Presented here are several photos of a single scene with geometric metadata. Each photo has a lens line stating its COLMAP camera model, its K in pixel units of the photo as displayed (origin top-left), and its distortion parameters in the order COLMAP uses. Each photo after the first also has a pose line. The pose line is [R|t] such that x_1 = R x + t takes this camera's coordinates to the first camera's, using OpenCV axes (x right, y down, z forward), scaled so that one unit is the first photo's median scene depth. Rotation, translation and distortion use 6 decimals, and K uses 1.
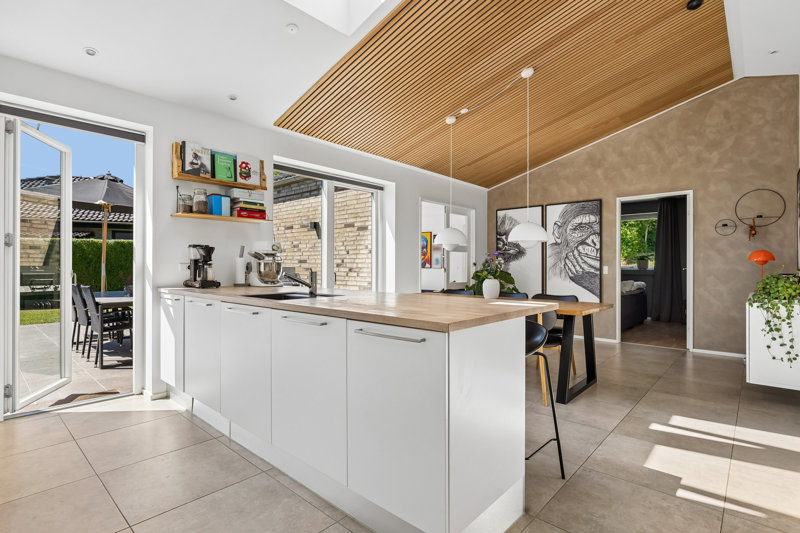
lens RADIAL K [[396.8, 0, 400.0], [0, 396.8, 266.5], [0, 0, 1]] dist [-0.003384, -0.000302]
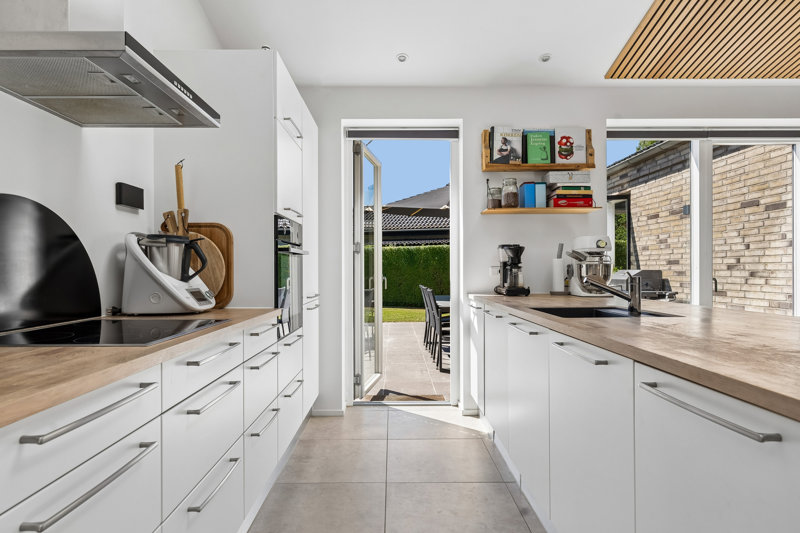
lens RADIAL K [[465.0, 0, 397.9], [0, 465.0, 270.8], [0, 0, 1]] dist [0.001026, 0.000774]
pose [[0.679396, -0.004406, -0.733758, 0.058824], [0.005693, 0.999984, -0.000734, 0.000763], [0.733749, -0.003679, 0.679410, 0.136940]]
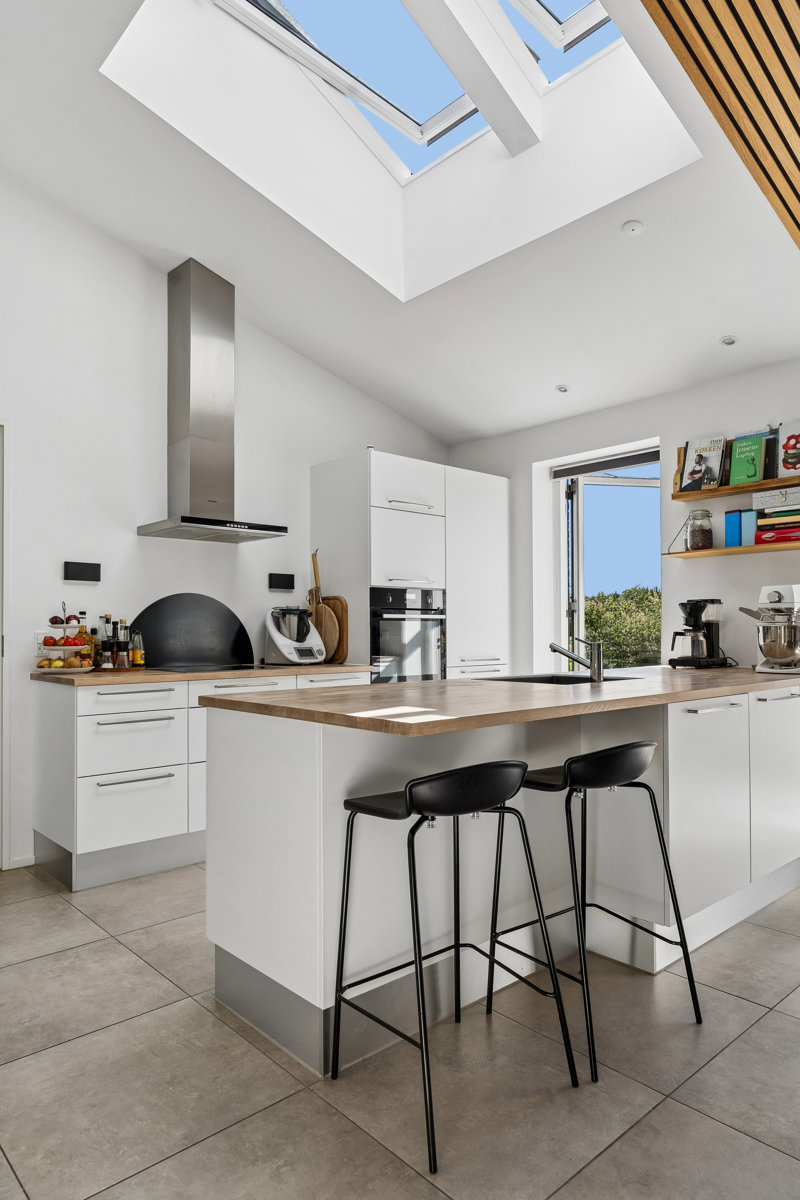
lens RADIAL K [[745.7, 0, 398.9], [0, 745.7, 622.4], [0, 0, 1]] dist [-0.002475, -0.000553]
pose [[-0.093828, -0.014317, -0.995485, 0.661515], [0.002557, 0.999890, -0.014621, -0.001837], [0.995585, -0.003917, -0.093781, 0.589696]]
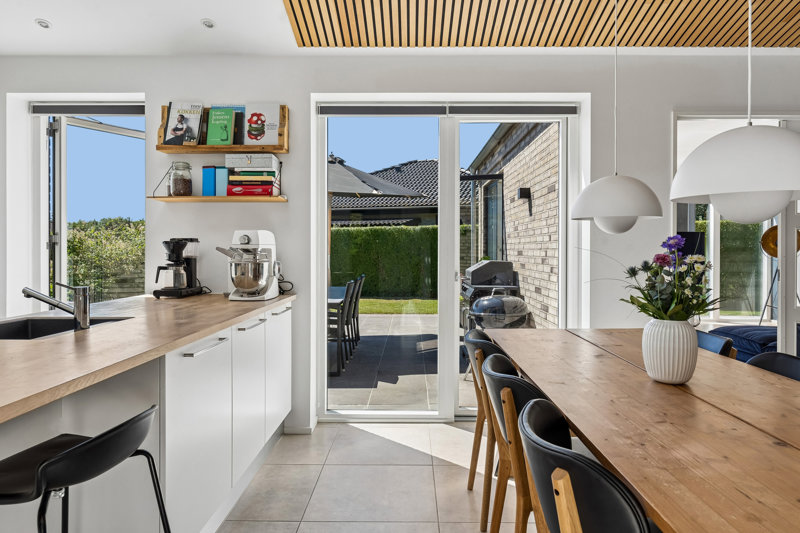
lens RADIAL K [[518.7, 0, 403.2], [0, 518.7, 252.1], [0, 0, 1]] dist [0.002082, 0.001245]
pose [[0.663383, 0.001135, -0.748279, 0.457573], [-0.000909, 0.999999, 0.000711, -0.027372], [0.748280, 0.000208, 0.663383, 0.619633]]
